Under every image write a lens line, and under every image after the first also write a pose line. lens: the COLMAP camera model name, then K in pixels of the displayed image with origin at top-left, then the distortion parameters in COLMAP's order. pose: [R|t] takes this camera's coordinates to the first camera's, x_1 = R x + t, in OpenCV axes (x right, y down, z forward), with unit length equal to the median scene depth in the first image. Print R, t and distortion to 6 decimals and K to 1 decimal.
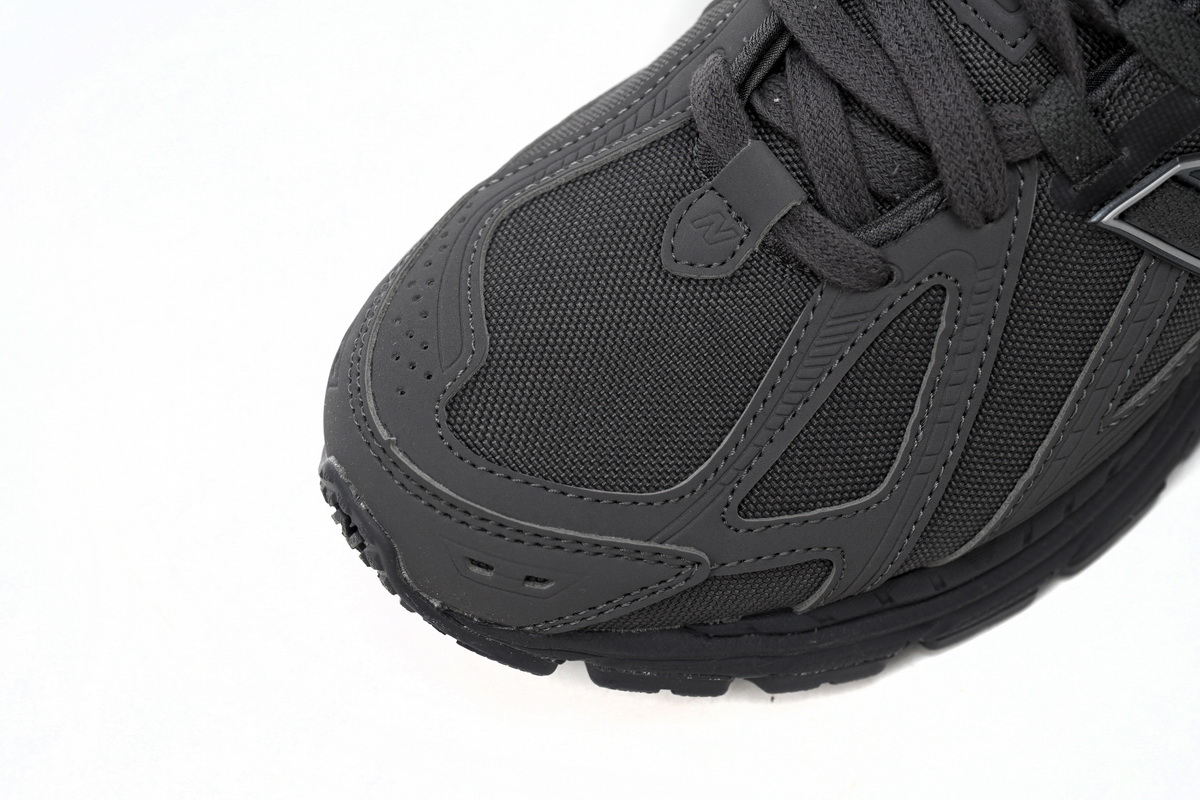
lens RADIAL K [[2455.8, 0, 603.4], [0, 2455.8, 396.4], [0, 0, 1]] dist [-0.011565, 0.000000]
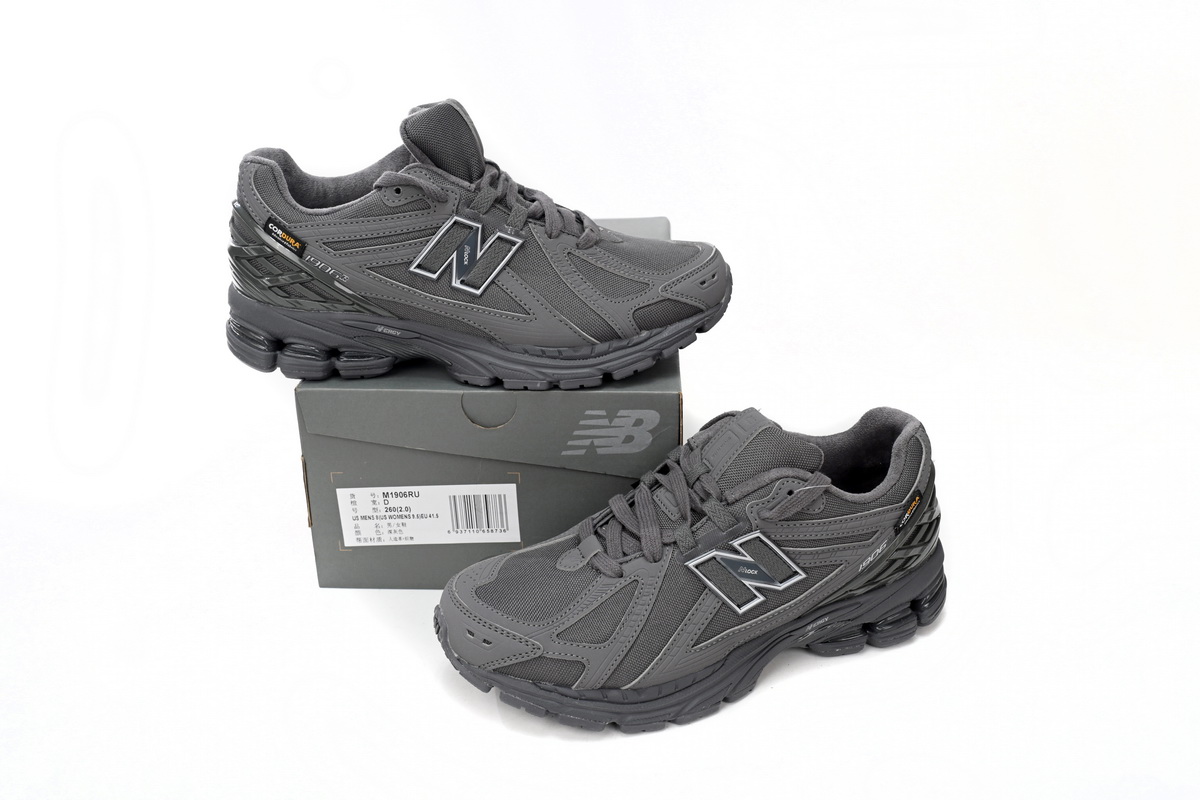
lens RADIAL K [[1131.3, 0, 580.6], [0, 1131.3, 416.4], [0, 0, 1]] dist [0.047905, 0.000000]
pose [[0.961160, 0.146609, -0.233830, 0.373141], [-0.256814, 0.785400, -0.563199, 0.618917], [0.101080, 0.601376, 0.792547, -0.274507]]
